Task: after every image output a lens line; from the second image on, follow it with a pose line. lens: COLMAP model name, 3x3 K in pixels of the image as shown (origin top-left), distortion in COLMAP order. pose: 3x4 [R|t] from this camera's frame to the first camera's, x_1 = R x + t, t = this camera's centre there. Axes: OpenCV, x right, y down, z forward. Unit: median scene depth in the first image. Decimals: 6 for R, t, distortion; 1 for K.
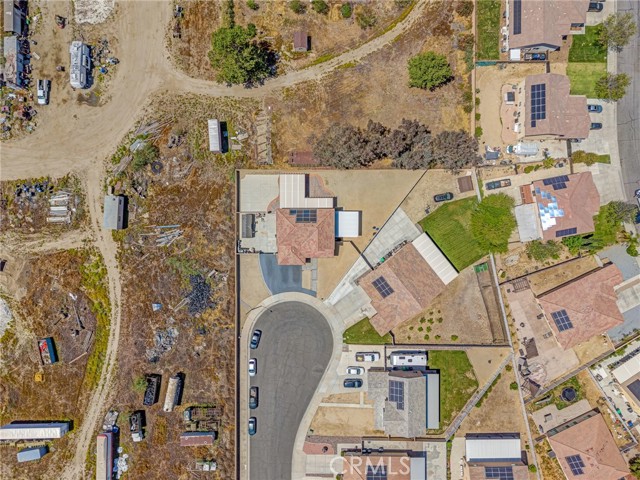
lens RADIAL K [[433.8, 0, 320.0], [0, 433.8, 240.0], [0, 0, 1]] dist [0.045884, -0.051372]
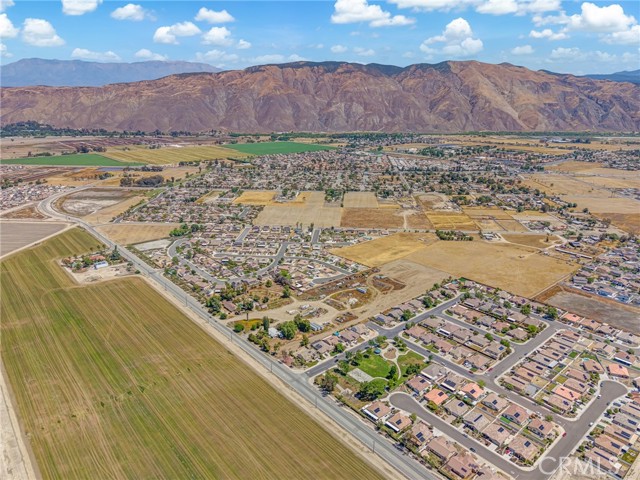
lens RADIAL K [[433.8, 0, 320.0], [0, 433.8, 240.0], [0, 0, 1]] dist [0.045884, -0.051372]
pose [[-0.656761, -0.222038, 0.720669, -4.141204], [0.754061, -0.202857, 0.624693, -3.277214], [0.007487, 0.953702, 0.300659, -1.284059]]
